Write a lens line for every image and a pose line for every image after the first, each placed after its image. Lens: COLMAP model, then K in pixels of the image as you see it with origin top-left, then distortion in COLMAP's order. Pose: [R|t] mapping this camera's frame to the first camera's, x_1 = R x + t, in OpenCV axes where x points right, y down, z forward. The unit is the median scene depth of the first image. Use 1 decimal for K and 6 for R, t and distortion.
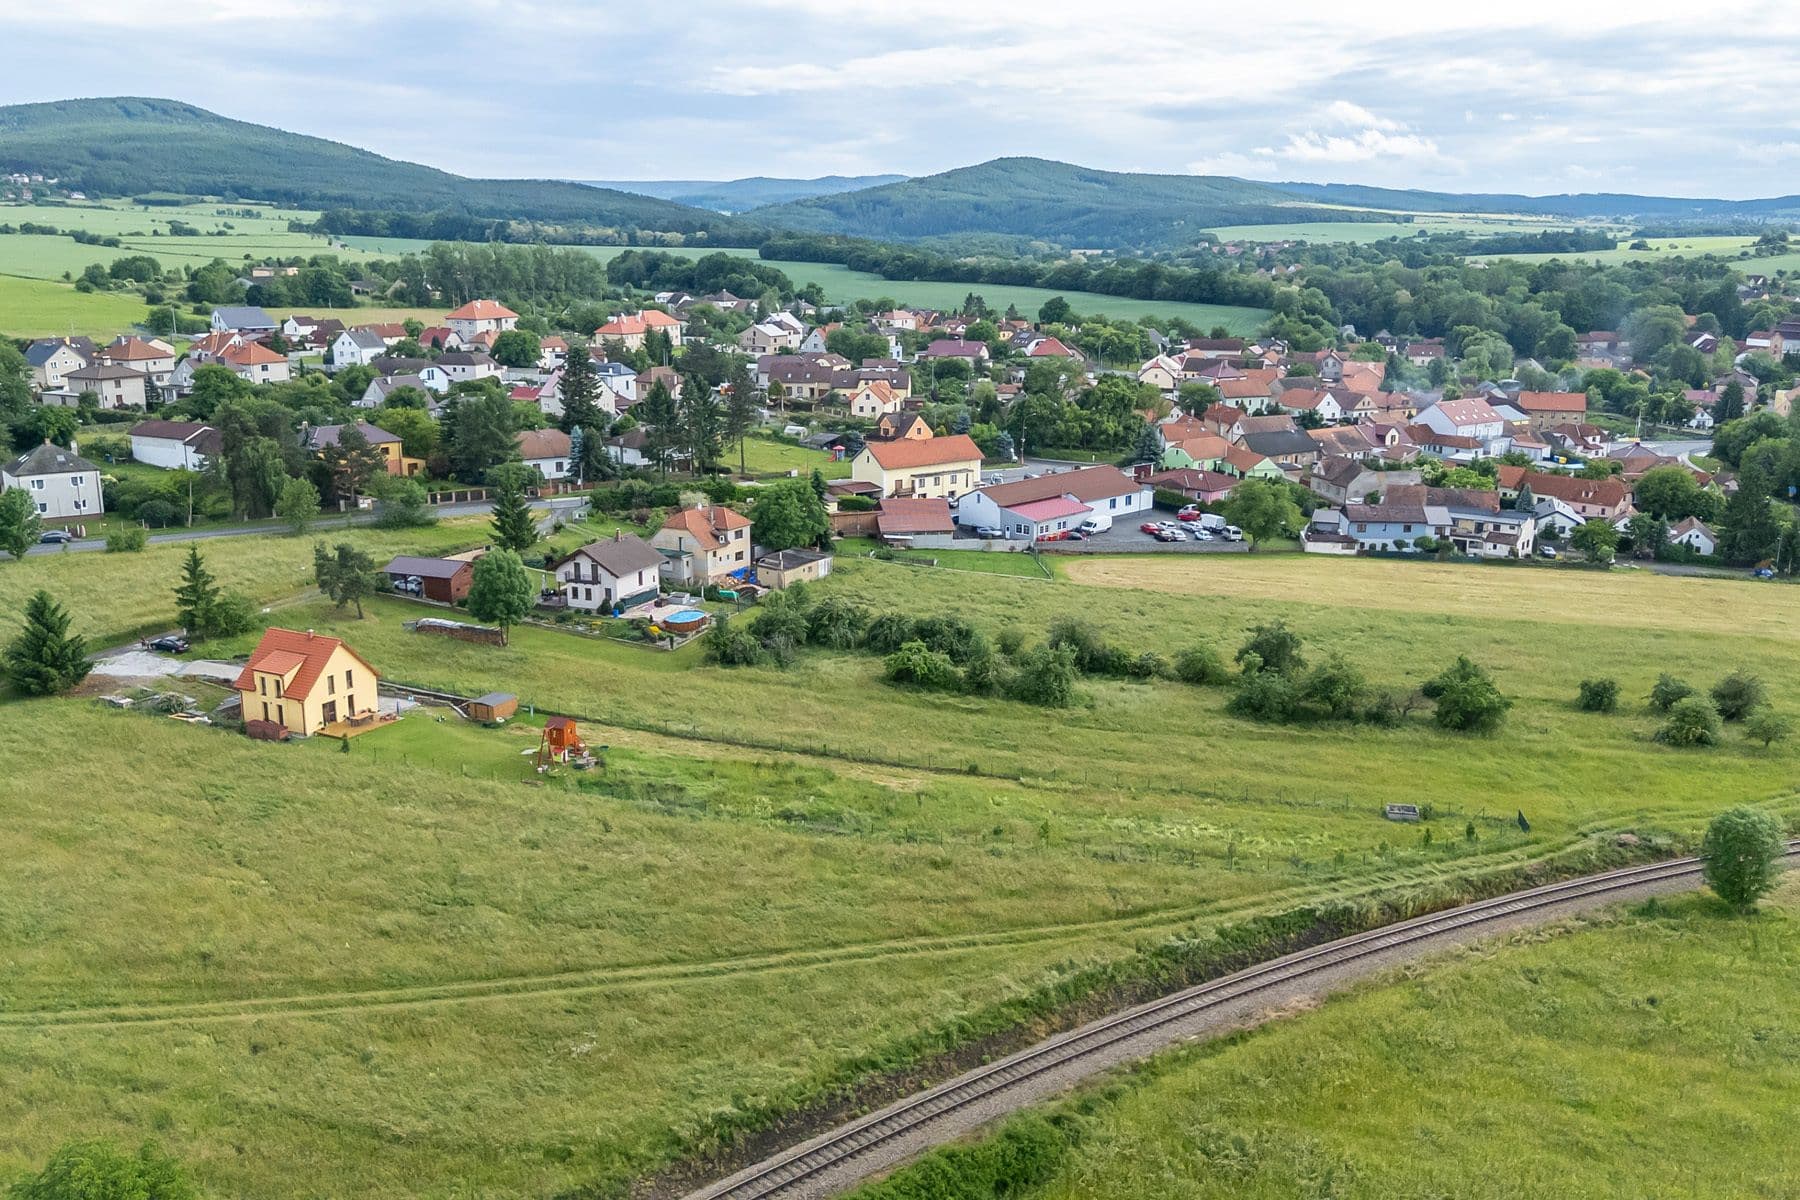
lens RADIAL K [[1561.9, 0, 900.5], [0, 1561.9, 609.4], [0, 0, 1]] dist [0.090734, -0.117185]
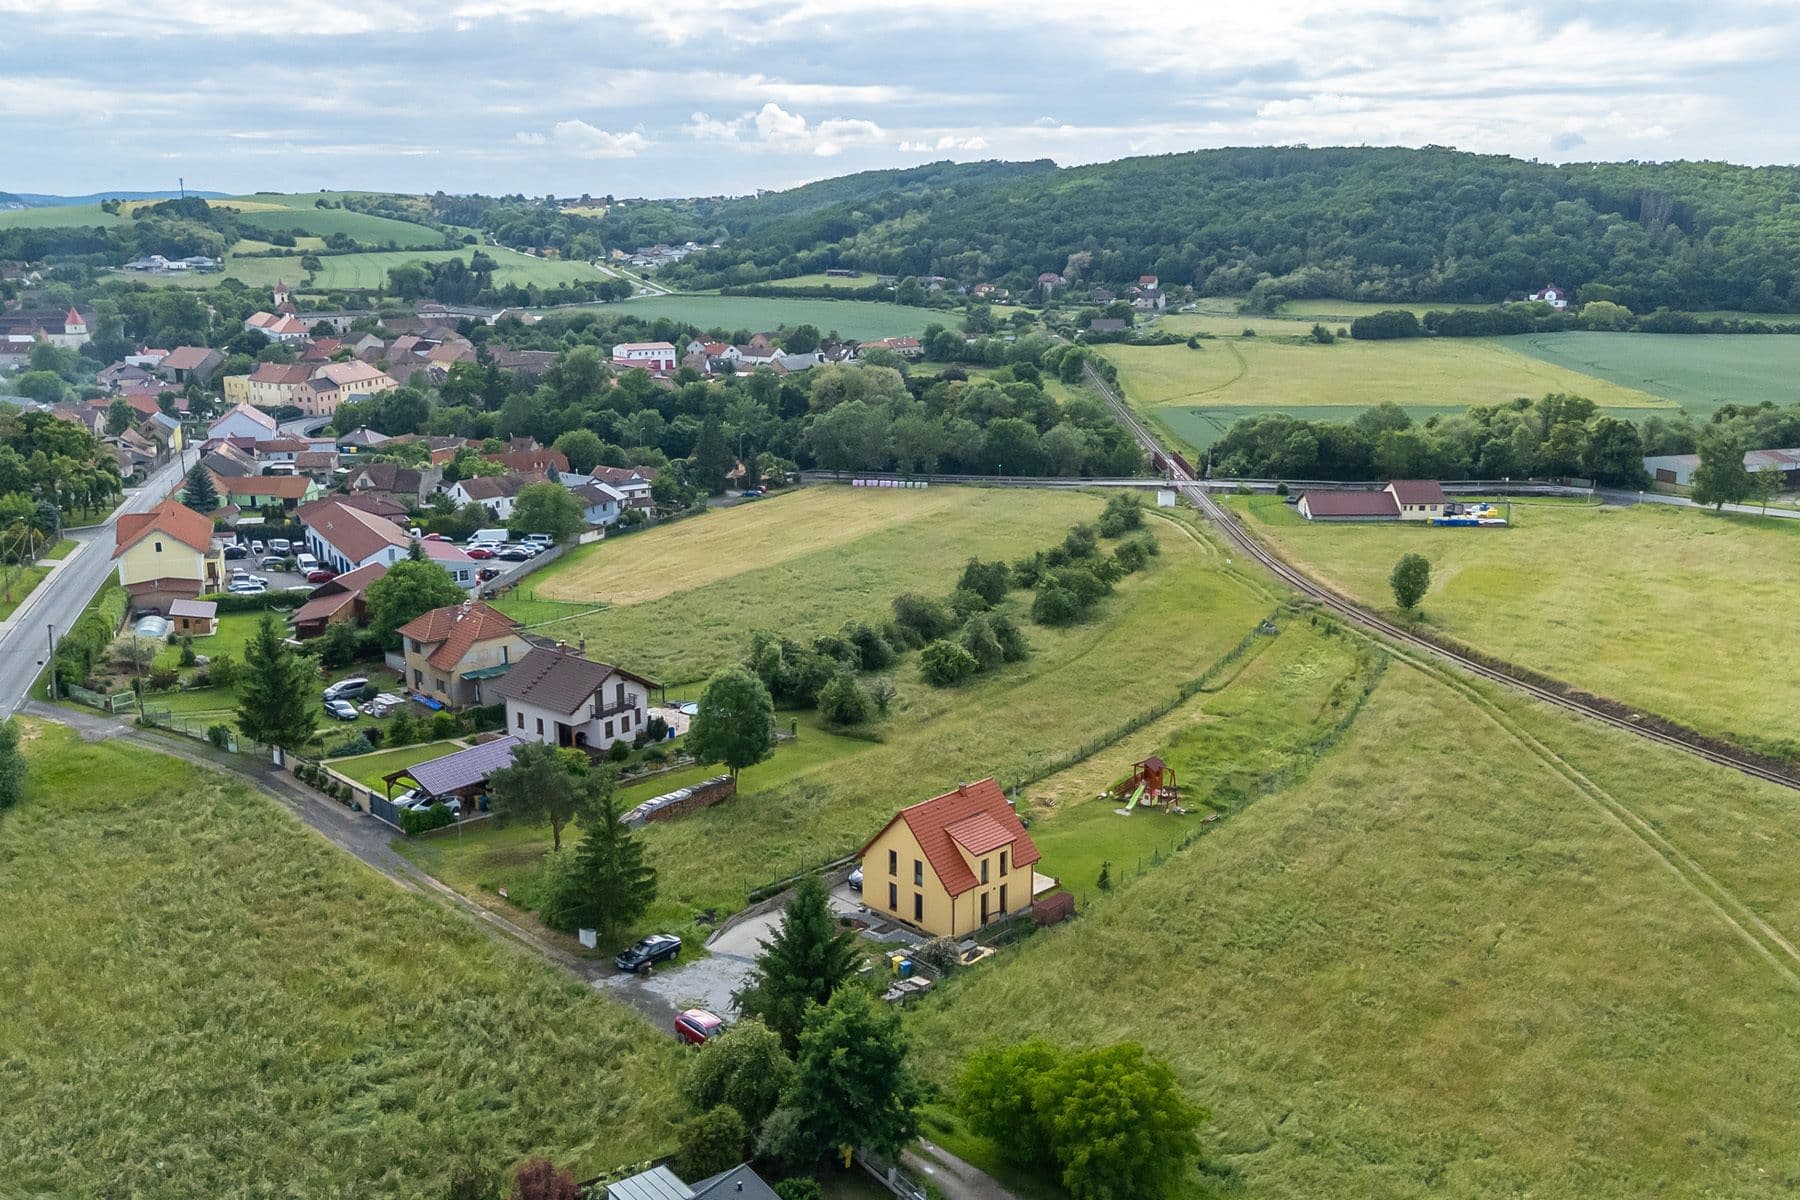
lens RADIAL K [[1561.9, 0, 902.4], [0, 1561.9, 592.2], [0, 0, 1]] dist [0.090734, -0.117185]
pose [[0.285155, -0.221311, 0.932582, -0.537772], [0.226570, 0.960968, 0.158769, -0.101253], [-0.931318, 0.166021, 0.324167, 0.394976]]
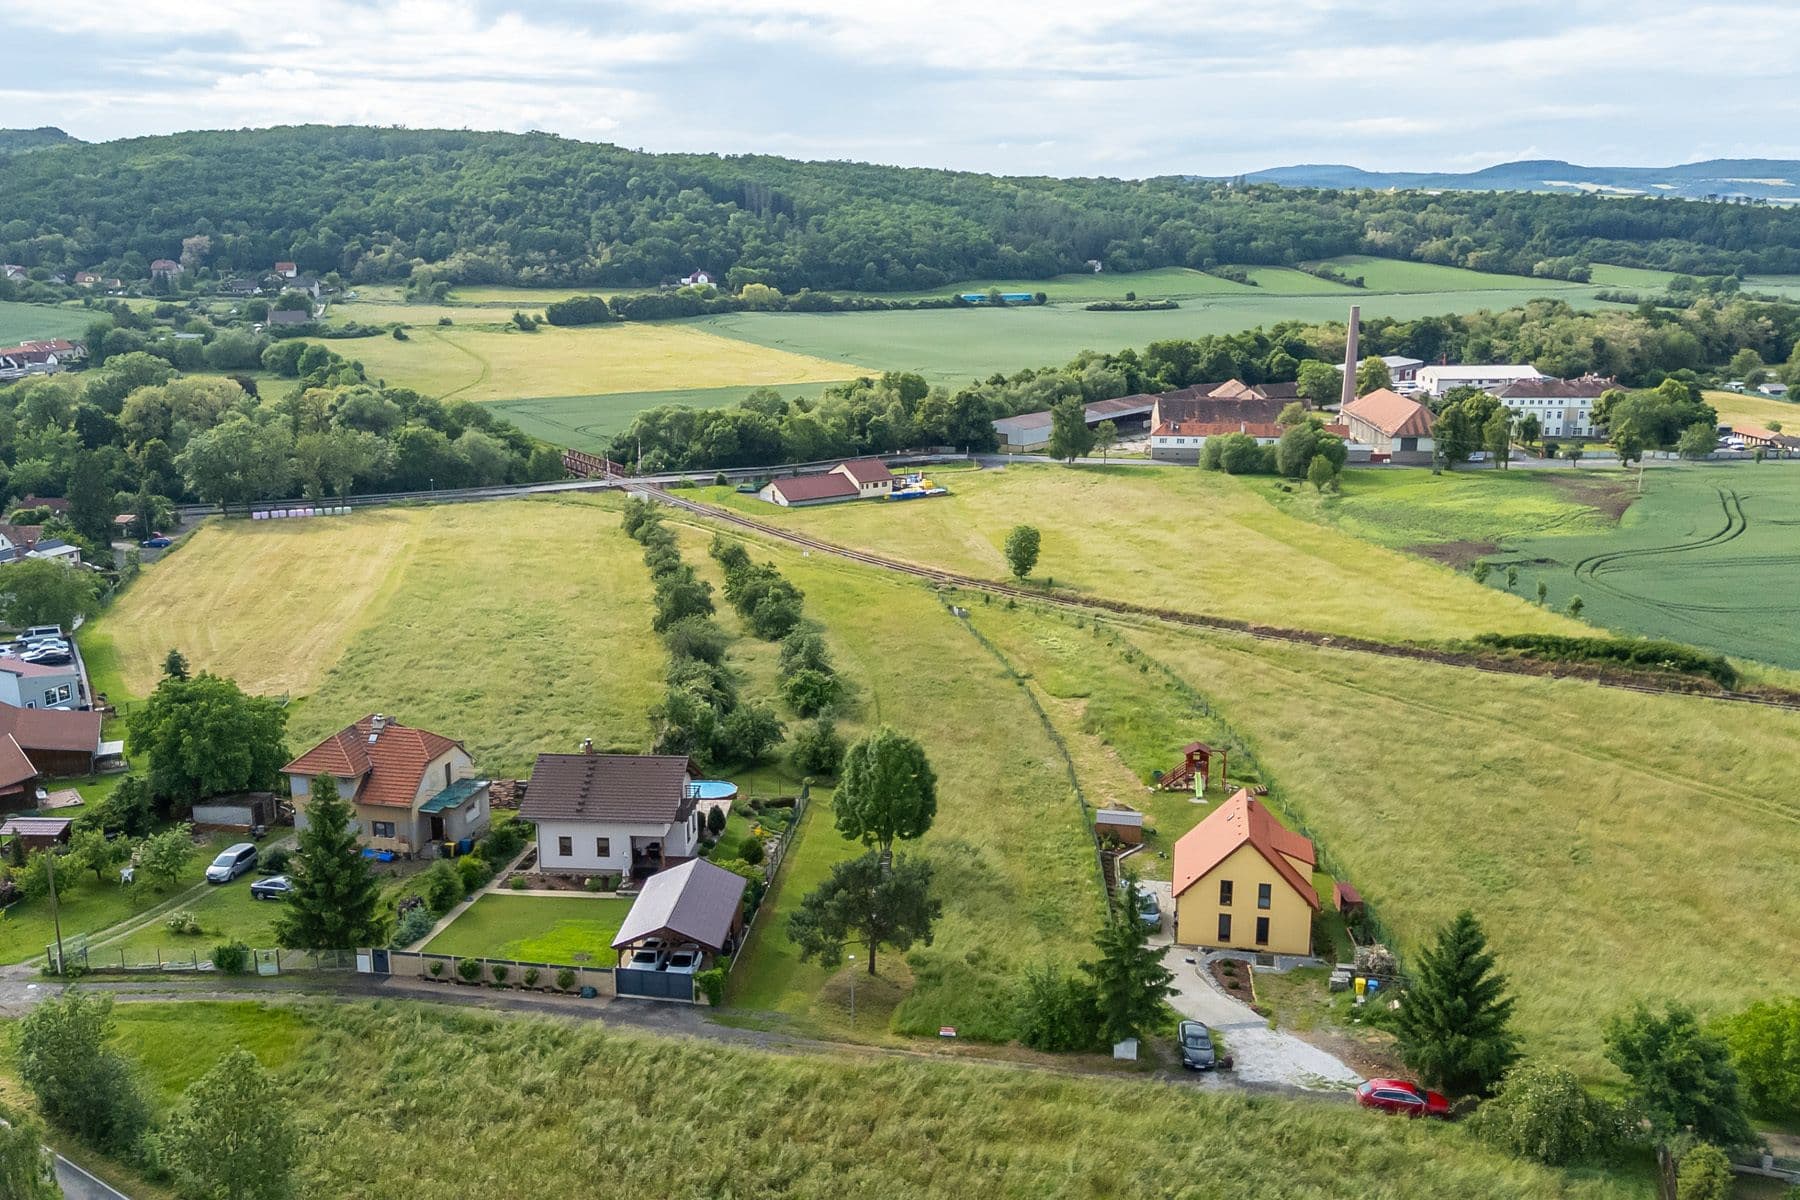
lens RADIAL K [[1561.9, 0, 891.9], [0, 1561.9, 606.8], [0, 0, 1]] dist [0.090734, -0.117185]
pose [[-0.305245, -0.238140, 0.922017, -0.499709], [0.221894, 0.923787, 0.312058, -0.171572], [-0.926061, 0.299844, -0.229140, 0.662975]]
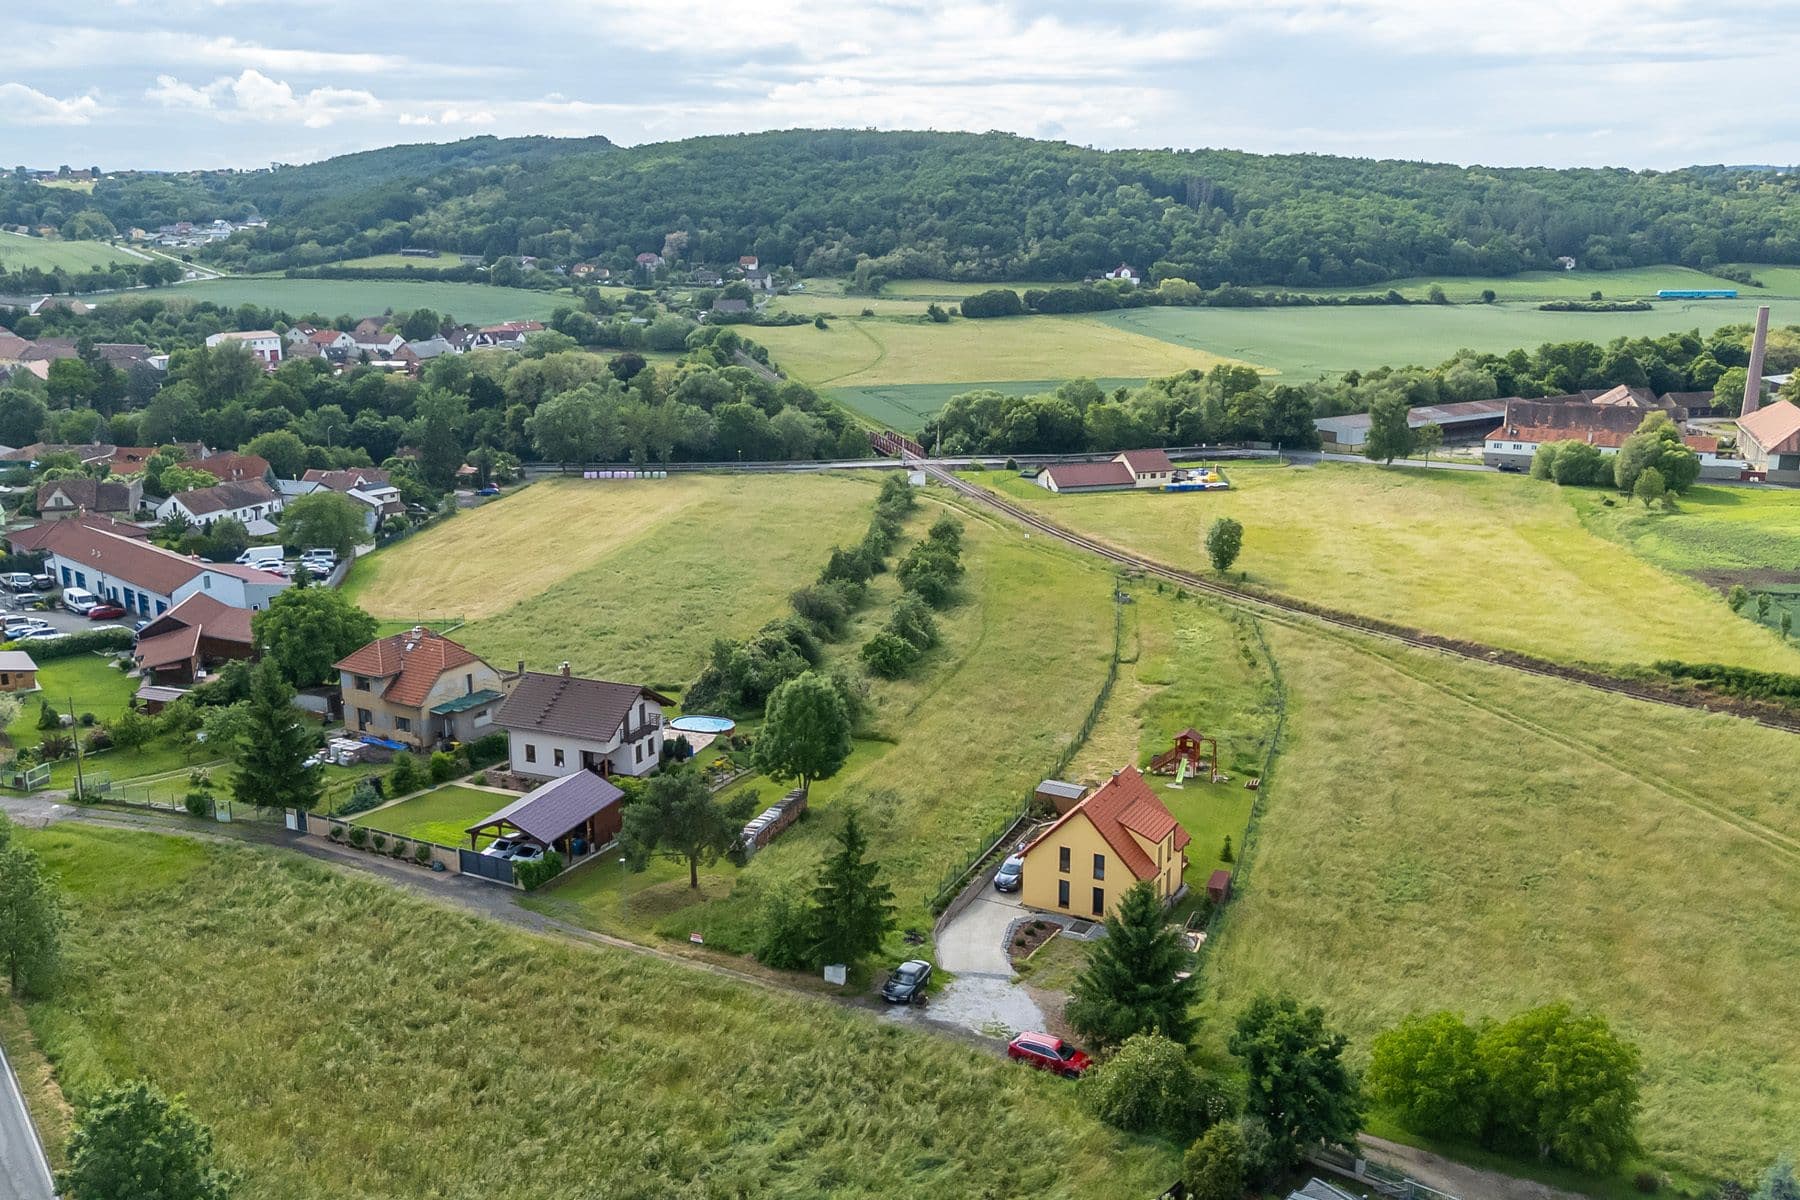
lens RADIAL K [[1561.9, 0, 896.8], [0, 1561.9, 597.8], [0, 0, 1]] dist [0.090734, -0.117185]
pose [[-0.000835, -0.245975, 0.969276, -0.546284], [0.234294, 0.942249, 0.239318, -0.135779], [-0.972165, 0.227295, 0.056844, 0.531938]]
